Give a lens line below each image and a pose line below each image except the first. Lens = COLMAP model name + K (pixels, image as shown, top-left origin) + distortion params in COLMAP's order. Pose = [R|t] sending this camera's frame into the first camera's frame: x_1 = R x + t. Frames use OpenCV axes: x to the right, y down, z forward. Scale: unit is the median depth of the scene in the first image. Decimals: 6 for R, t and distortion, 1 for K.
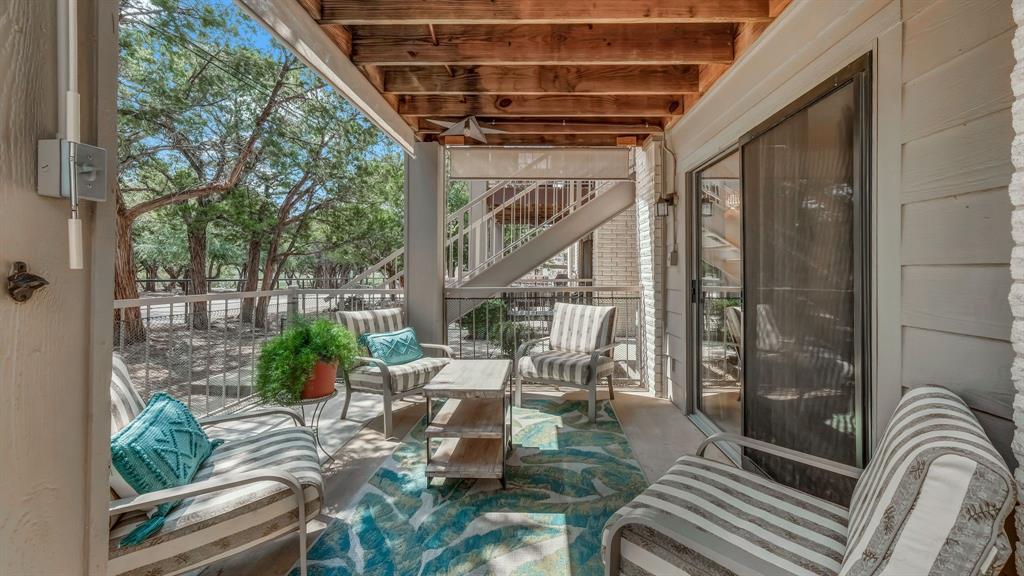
lens RADIAL K [[383.6, 0, 542.1], [0, 383.6, 273.2], [0, 0, 1]] dist [0.003294, 0.000089]
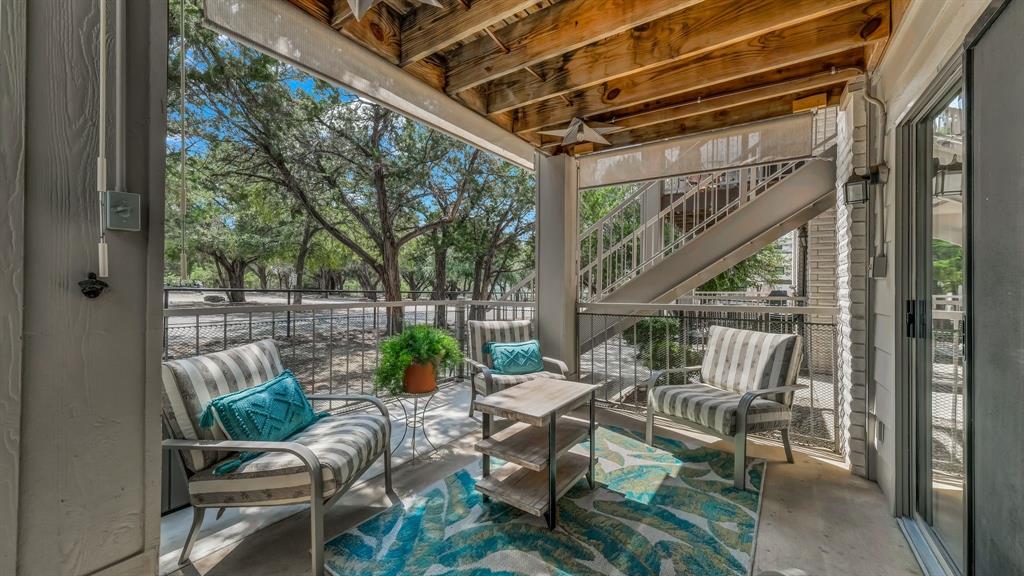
lens RADIAL K [[383.6, 0, 520.1], [0, 383.6, 288.3], [0, 0, 1]] dist [0.003294, 0.000089]
pose [[0.835103, 0.008397, -0.550029, 0.190165], [-0.009136, 0.999957, 0.001395, 0.003191], [0.550017, 0.003860, 0.835144, 0.130718]]
